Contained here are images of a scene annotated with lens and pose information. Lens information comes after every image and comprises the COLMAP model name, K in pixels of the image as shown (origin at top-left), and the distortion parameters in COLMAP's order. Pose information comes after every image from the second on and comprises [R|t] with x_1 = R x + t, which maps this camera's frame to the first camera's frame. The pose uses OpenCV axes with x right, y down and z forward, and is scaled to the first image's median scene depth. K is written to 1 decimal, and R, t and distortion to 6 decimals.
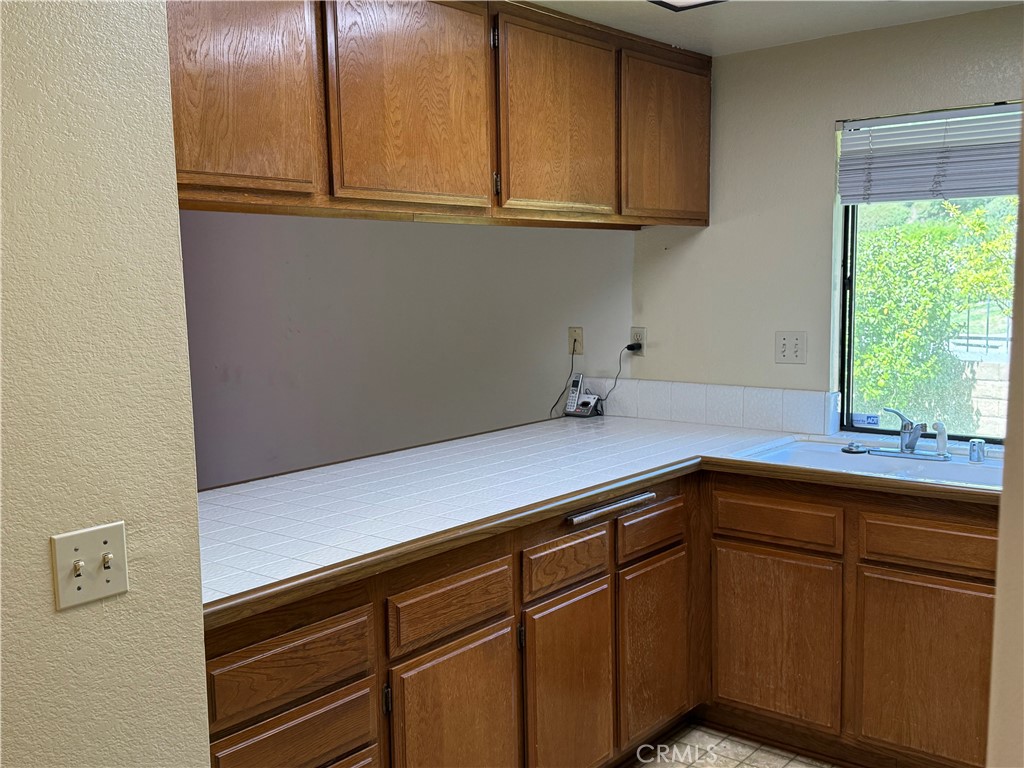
lens RADIAL K [[1021.9, 0, 495.1], [0, 1021.9, 407.0], [0, 0, 1]] dist [0.157823, -0.346680]
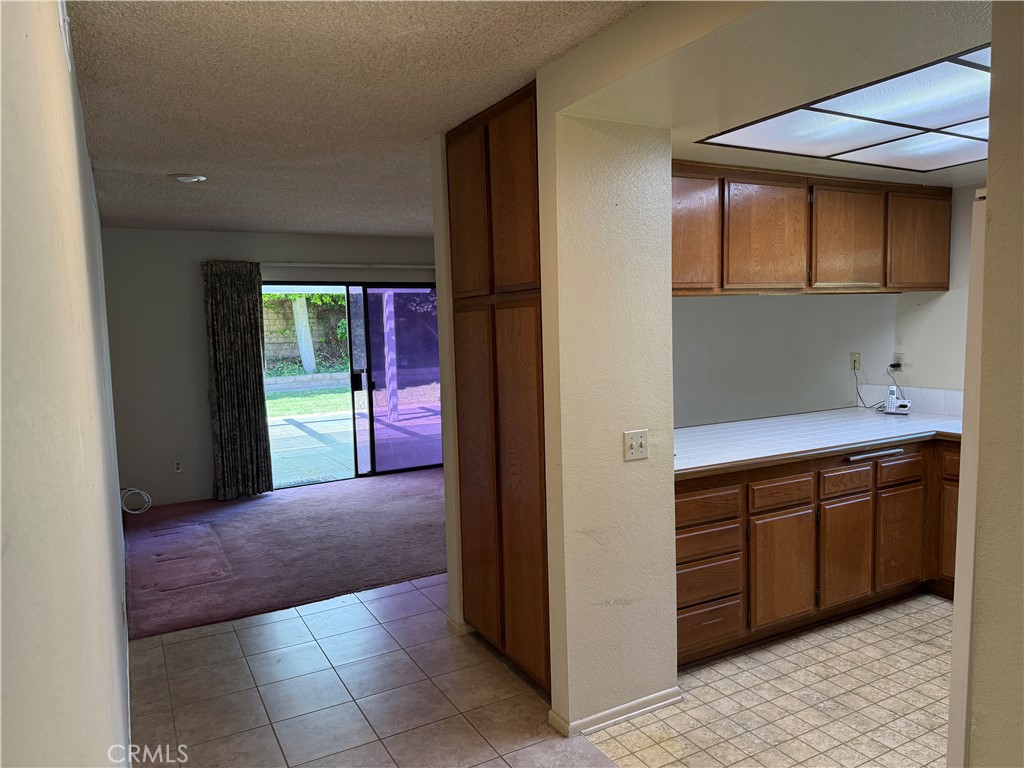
lens RADIAL K [[708.7, 0, 512.0], [0, 708.7, 384.0], [0, 0, 1]] dist [0.088772, -0.140844]
pose [[0.932677, 0.028231, -0.359607, -0.029502], [-0.039277, 0.998953, -0.023446, 0.031442], [0.358569, 0.035991, 0.932809, -0.412611]]
